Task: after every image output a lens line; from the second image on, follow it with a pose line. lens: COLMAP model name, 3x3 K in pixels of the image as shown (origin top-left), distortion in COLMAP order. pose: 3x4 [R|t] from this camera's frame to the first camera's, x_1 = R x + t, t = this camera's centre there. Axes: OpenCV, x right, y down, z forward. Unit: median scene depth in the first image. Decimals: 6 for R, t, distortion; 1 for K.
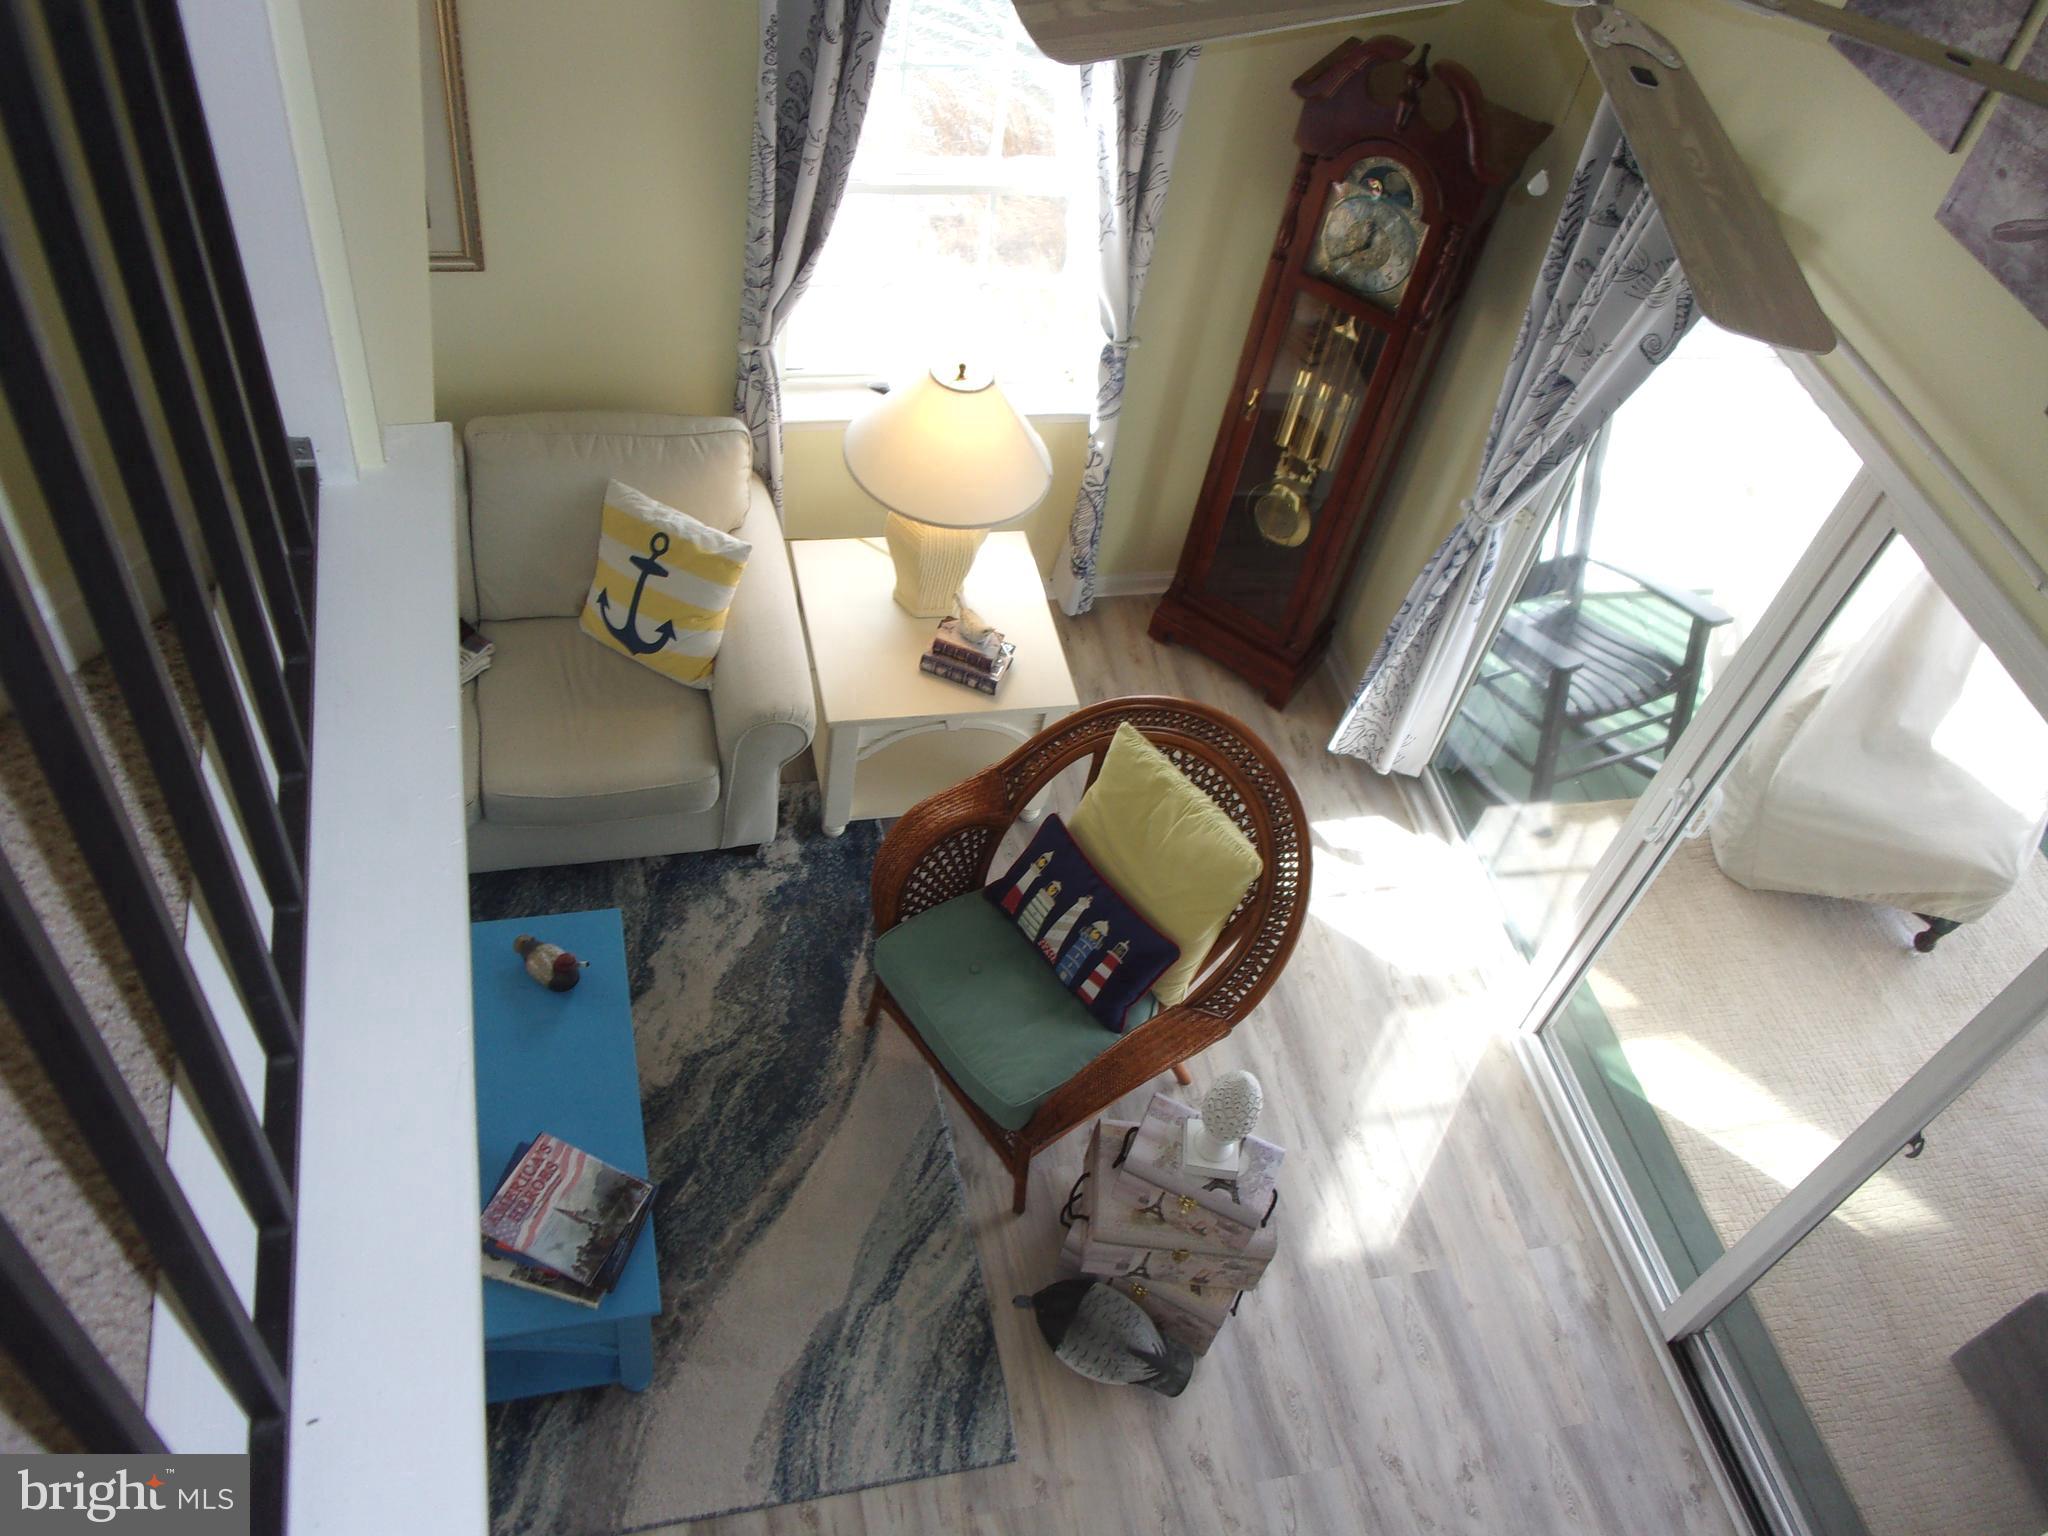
lens RADIAL K [[1670.9, 0, 1079.9], [0, 1670.9, 771.8], [0, 0, 1]] dist [0.007633, 0.000298]
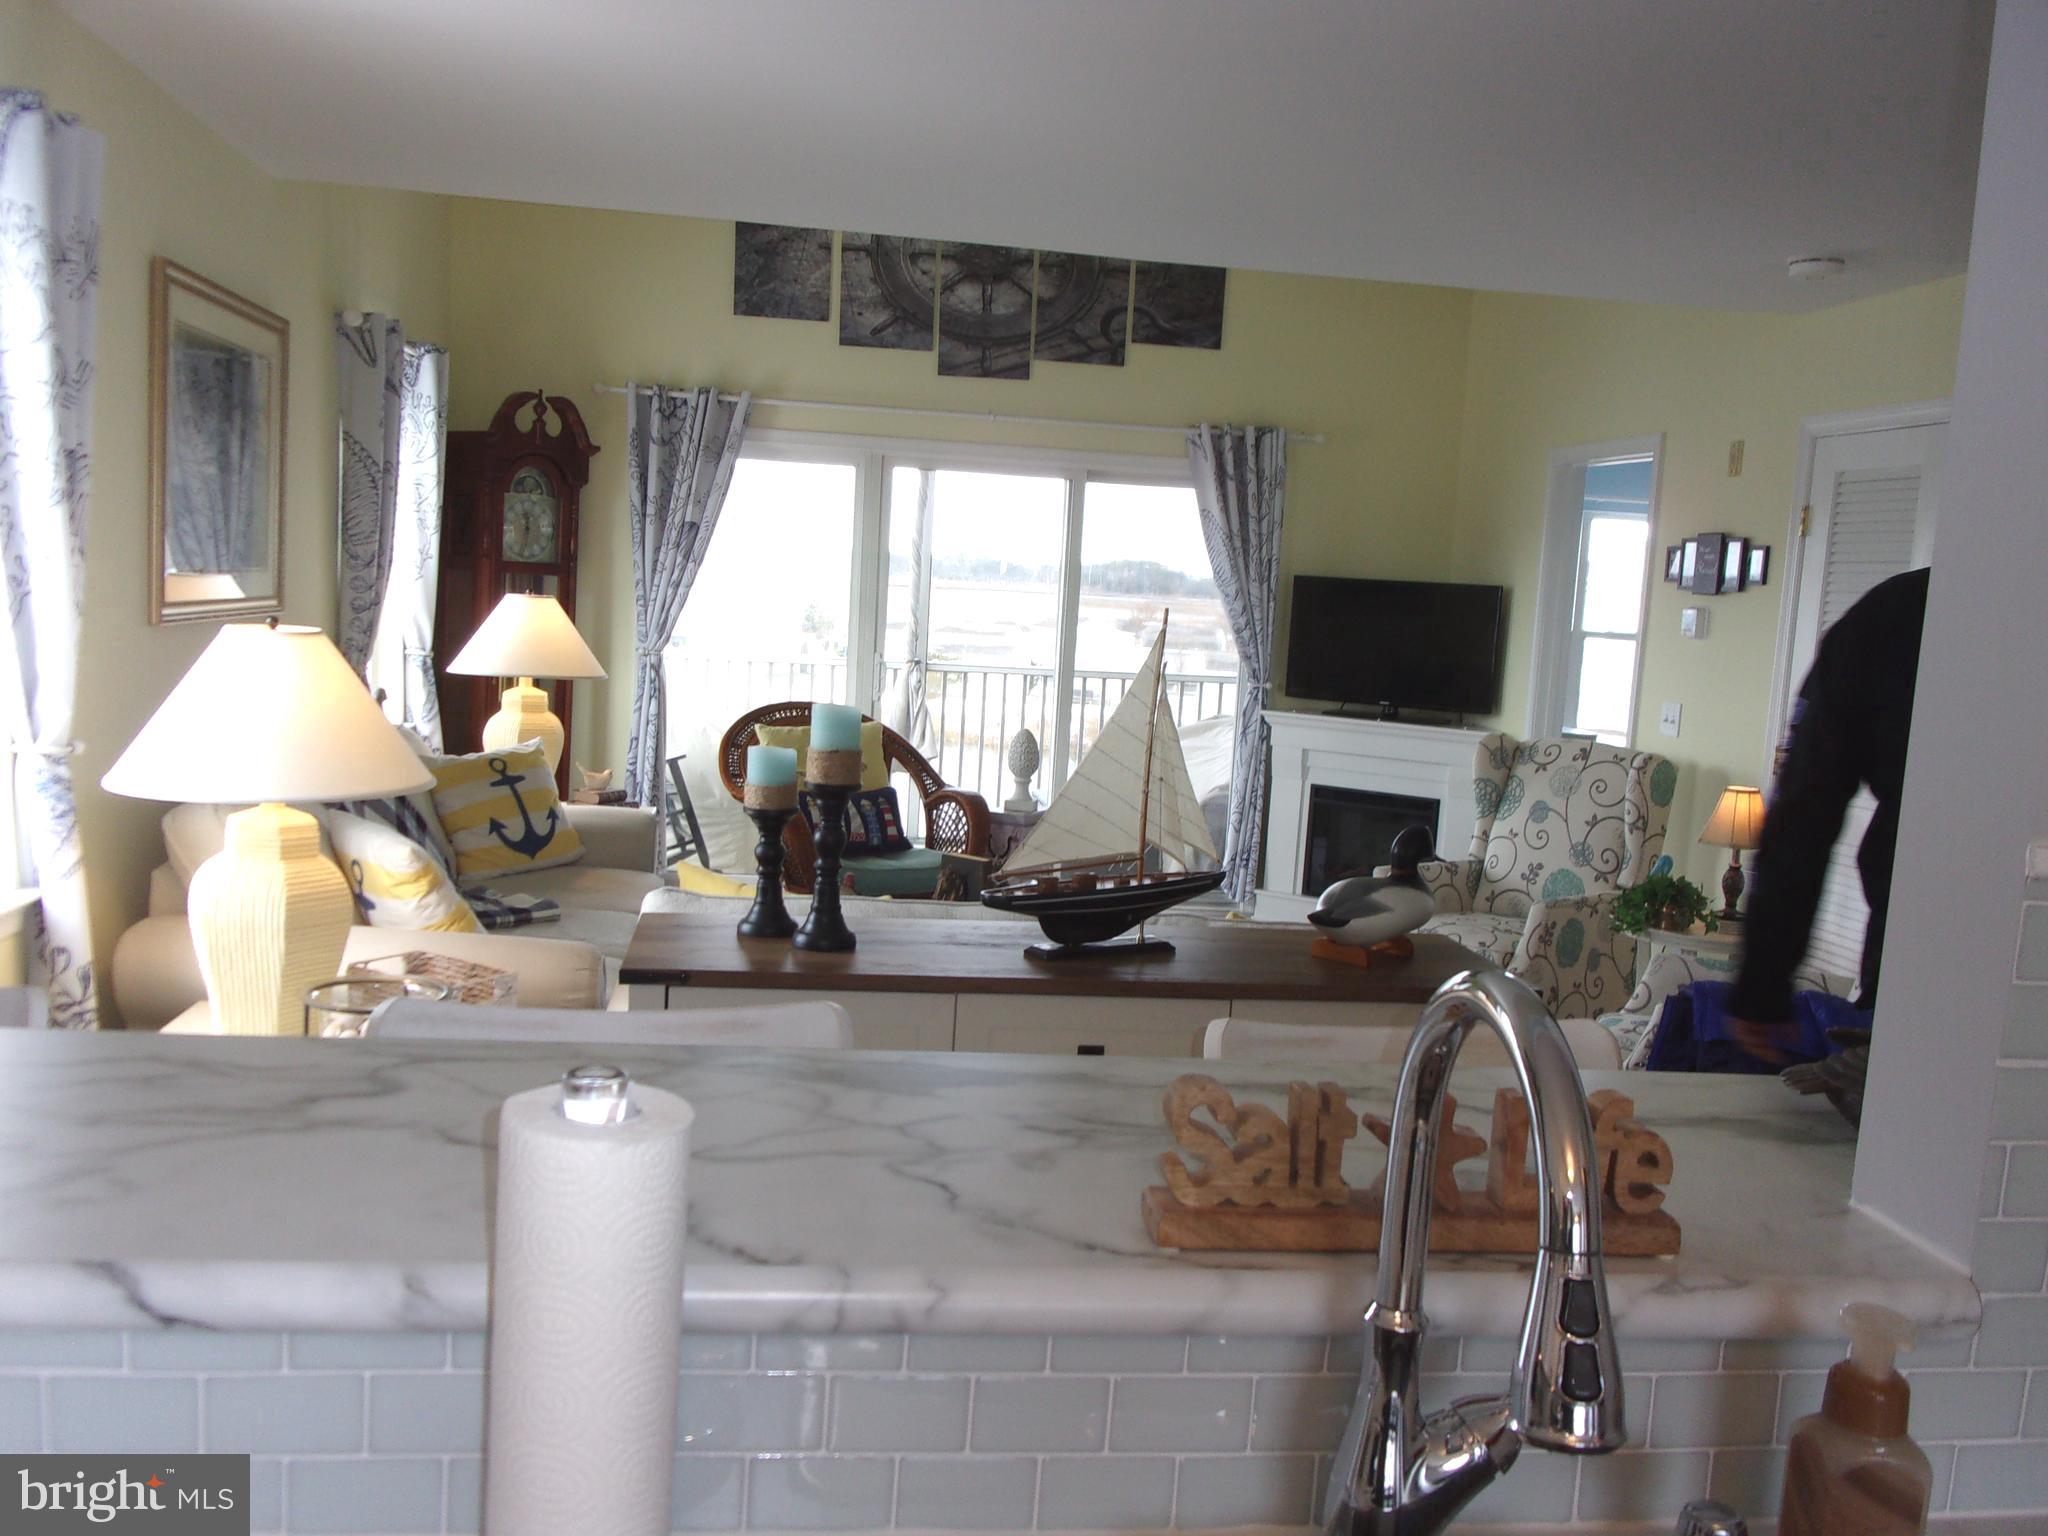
lens RADIAL K [[1706.7, 0, 1019.0], [0, 1706.7, 783.4], [0, 0, 1]] dist [0.011187, -0.019315]
pose [[0.118325, -0.272712, 0.954792, -1.486556], [0.727985, 0.677756, 0.103366, 0.020202], [-0.675305, 0.682844, 0.278726, 0.439307]]
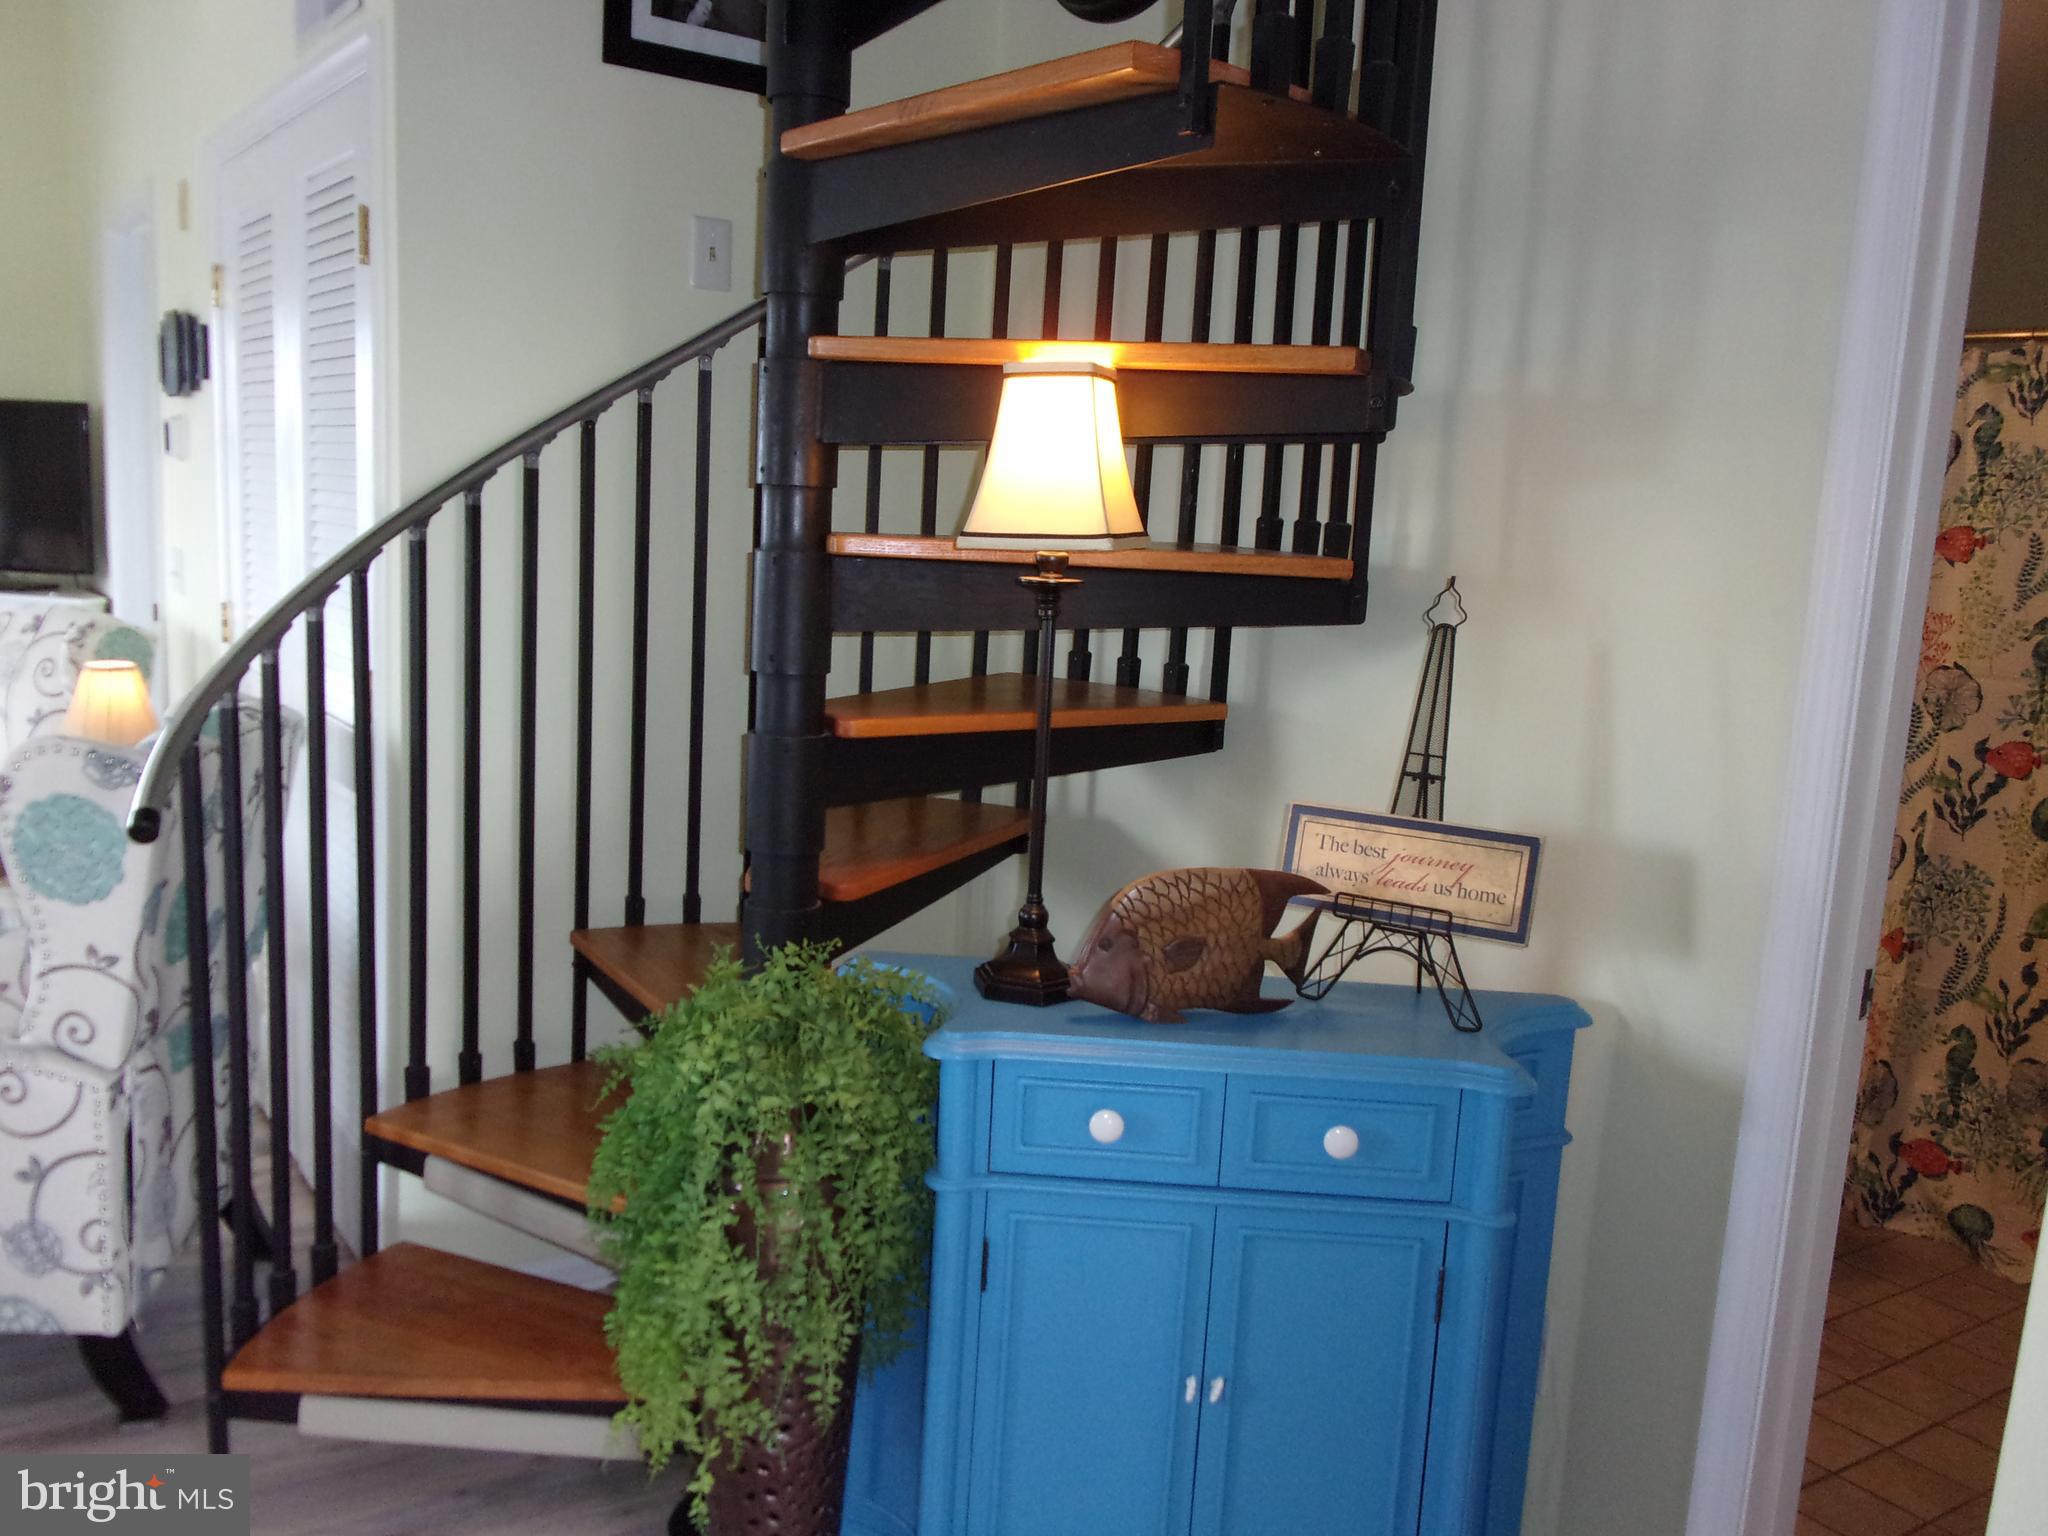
lens RADIAL K [[1720.2, 0, 1029.4], [0, 1720.2, 777.8], [0, 0, 1]] dist [0.009985, -0.023139]
pose [[-0.333926, -0.331121, 0.882526, -1.183712], [0.638087, 0.609718, 0.470200, 0.457483], [-0.693785, 0.720141, 0.007684, 0.142783]]
